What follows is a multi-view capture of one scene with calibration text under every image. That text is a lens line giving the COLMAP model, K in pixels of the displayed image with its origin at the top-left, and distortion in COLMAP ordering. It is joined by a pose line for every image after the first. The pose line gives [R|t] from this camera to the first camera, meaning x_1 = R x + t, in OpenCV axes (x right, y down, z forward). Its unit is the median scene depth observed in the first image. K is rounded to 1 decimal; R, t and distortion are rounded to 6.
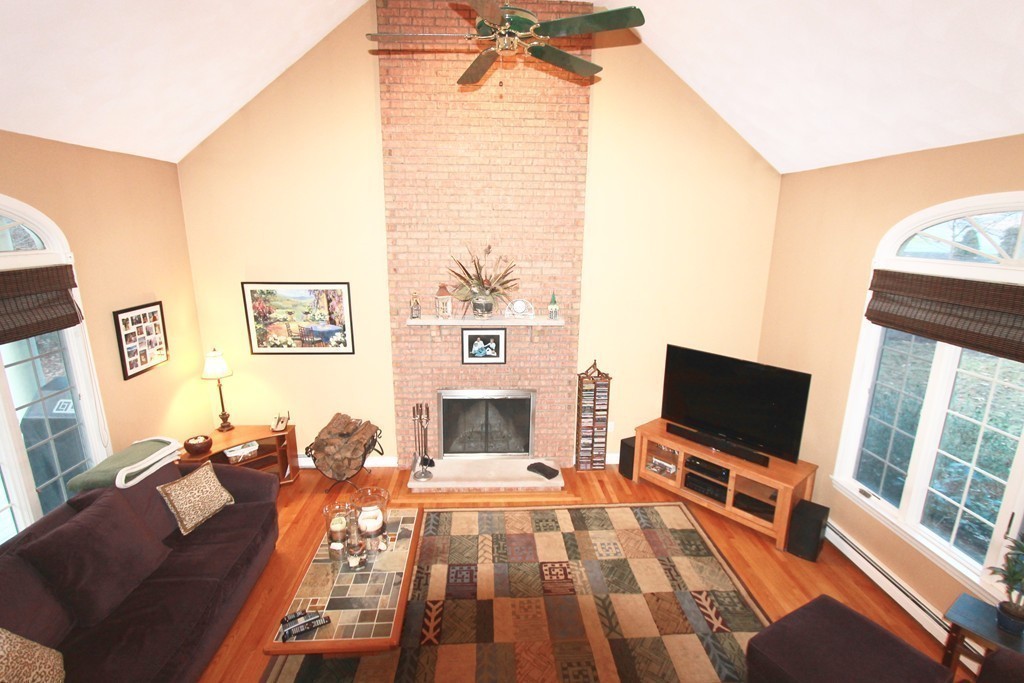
lens RADIAL K [[489.4, 0, 516.1], [0, 489.4, 340.8], [0, 0, 1]] dist [-0.015488, 0.000227]
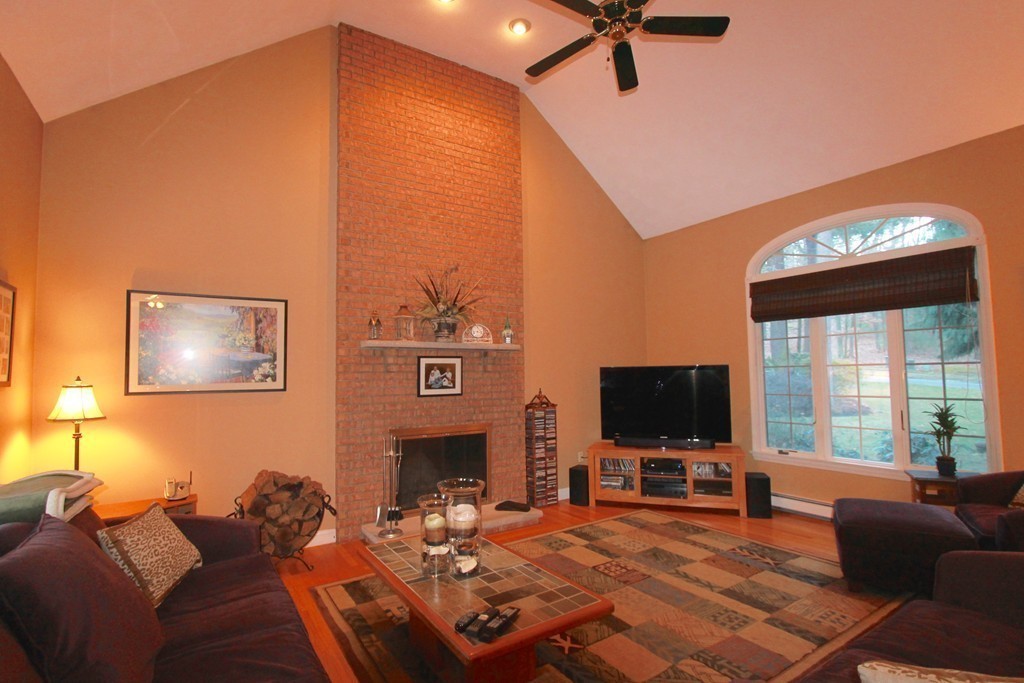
lens RADIAL K [[489.4, 0, 512.8], [0, 489.4, 342.3], [0, 0, 1]] dist [-0.015488, 0.000227]
pose [[0.868261, 0.004563, 0.496087, -0.413892], [0.141303, 0.956265, -0.256107, 0.210301], [-0.475559, 0.292466, 0.829643, 0.156886]]
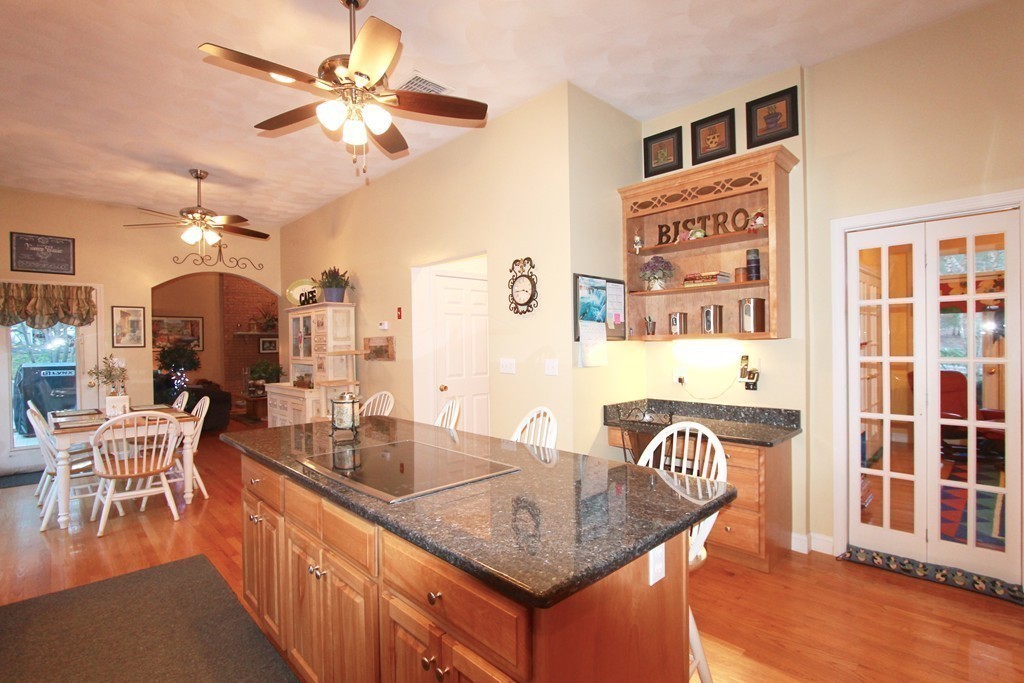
lens RADIAL K [[489.4, 0, 518.0], [0, 489.4, 343.3], [0, 0, 1]] dist [-0.015488, 0.000227]
pose [[0.763239, -0.025135, 0.645628, -0.670089], [0.172425, 0.970929, -0.166035, 0.599413], [-0.622685, 0.238046, 0.745384, -1.481606]]
